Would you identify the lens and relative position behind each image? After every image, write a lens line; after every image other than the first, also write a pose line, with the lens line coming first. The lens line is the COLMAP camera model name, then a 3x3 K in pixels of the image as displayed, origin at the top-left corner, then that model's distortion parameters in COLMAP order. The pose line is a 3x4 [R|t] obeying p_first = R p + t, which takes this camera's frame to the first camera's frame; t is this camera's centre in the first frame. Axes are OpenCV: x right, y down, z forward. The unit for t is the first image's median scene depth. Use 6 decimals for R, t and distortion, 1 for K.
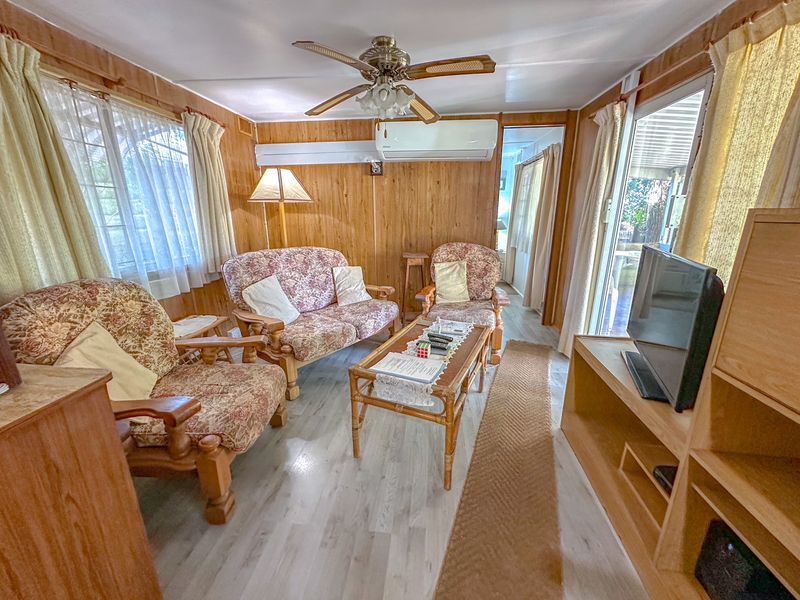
lens RADIAL K [[320.3, 0, 397.6], [0, 320.3, 298.2], [0, 0, 1]] dist [-0.002514, 0.000530]
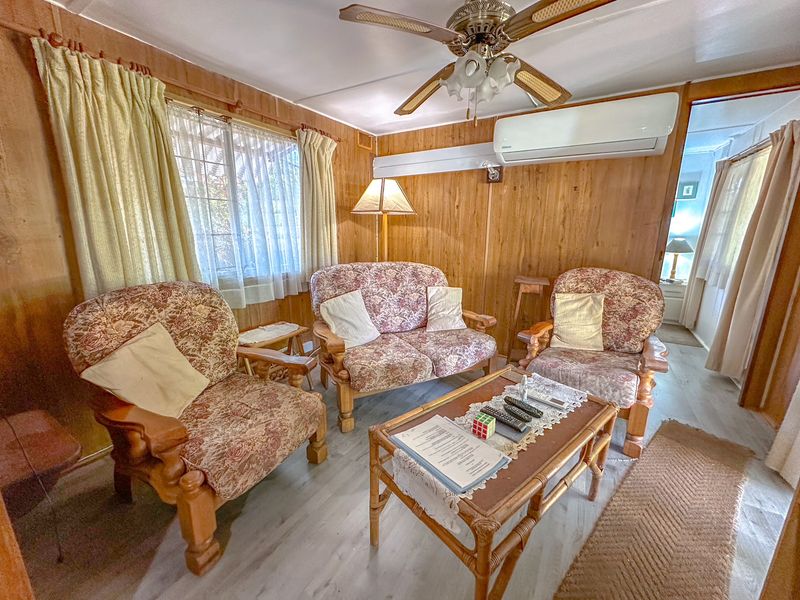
lens RADIAL K [[320.3, 0, 397.6], [0, 320.3, 298.2], [0, 0, 1]] dist [-0.002514, 0.000530]
pose [[0.904020, 0.104991, -0.414397, 0.105222], [-0.122473, 0.992347, -0.015758, -0.044622], [0.409571, 0.064998, 0.909960, 0.179551]]
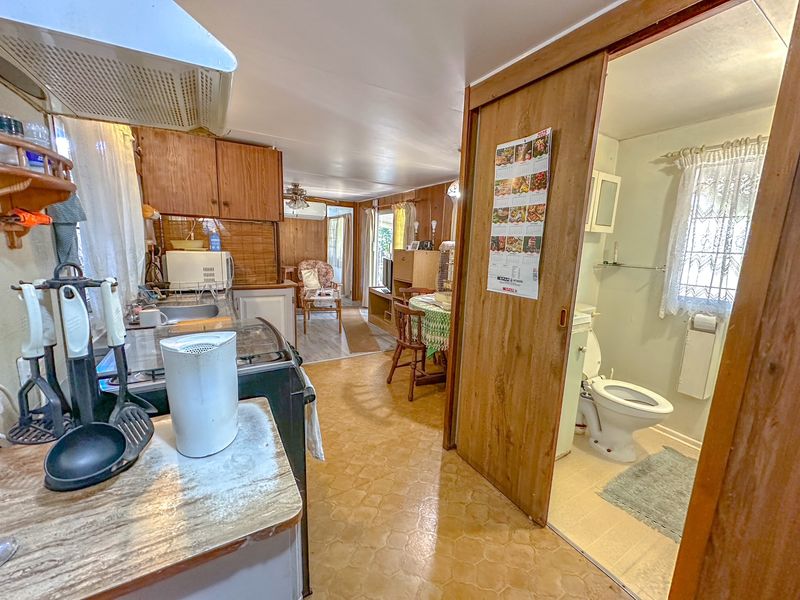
lens RADIAL K [[320.3, 0, 397.6], [0, 320.3, 298.2], [0, 0, 1]] dist [-0.002514, 0.000530]
pose [[0.807832, -0.068145, 0.585460, -0.638280], [0.117535, 0.991969, -0.046717, 0.248514], [-0.577575, 0.106552, 0.809354, -1.013044]]
